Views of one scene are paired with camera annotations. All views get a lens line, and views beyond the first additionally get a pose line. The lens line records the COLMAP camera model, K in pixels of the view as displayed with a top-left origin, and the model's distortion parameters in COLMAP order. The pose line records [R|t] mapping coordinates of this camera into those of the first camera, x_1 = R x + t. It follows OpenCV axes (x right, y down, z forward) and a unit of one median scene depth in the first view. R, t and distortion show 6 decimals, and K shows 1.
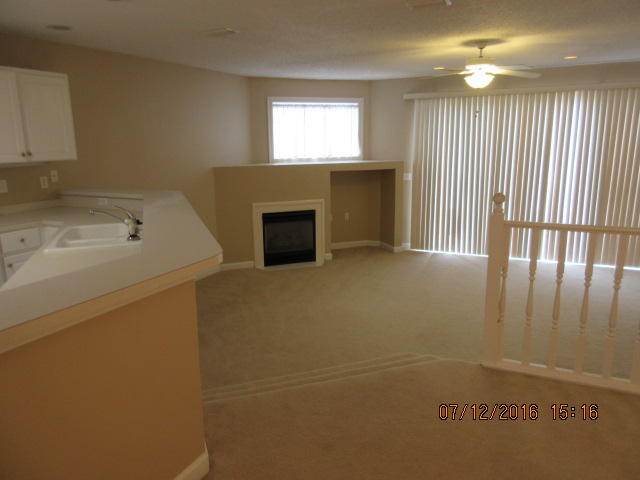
lens RADIAL K [[478.8, 0, 313.3], [0, 478.8, 239.6], [0, 0, 1]] dist [0.002533, -0.001014]
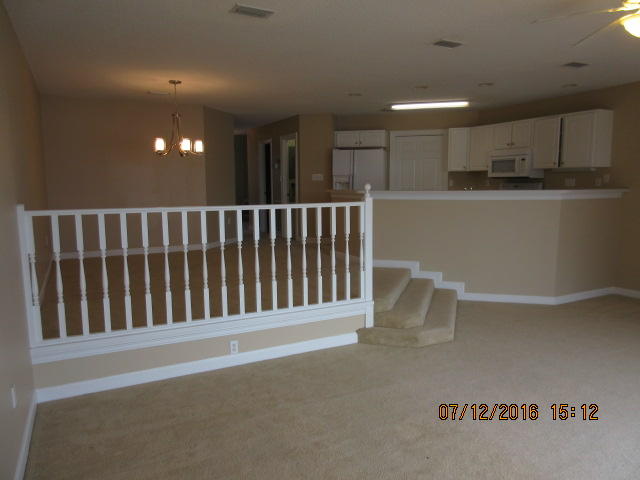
lens RADIAL K [[478.8, 0, 316.8], [0, 478.8, 239.8], [0, 0, 1]] dist [0.002533, -0.001014]
pose [[-0.587609, 0.118609, -0.800404, 0.718740], [-0.147700, 0.956855, 0.250225, -0.118576], [0.795550, 0.265254, -0.544738, 0.719776]]
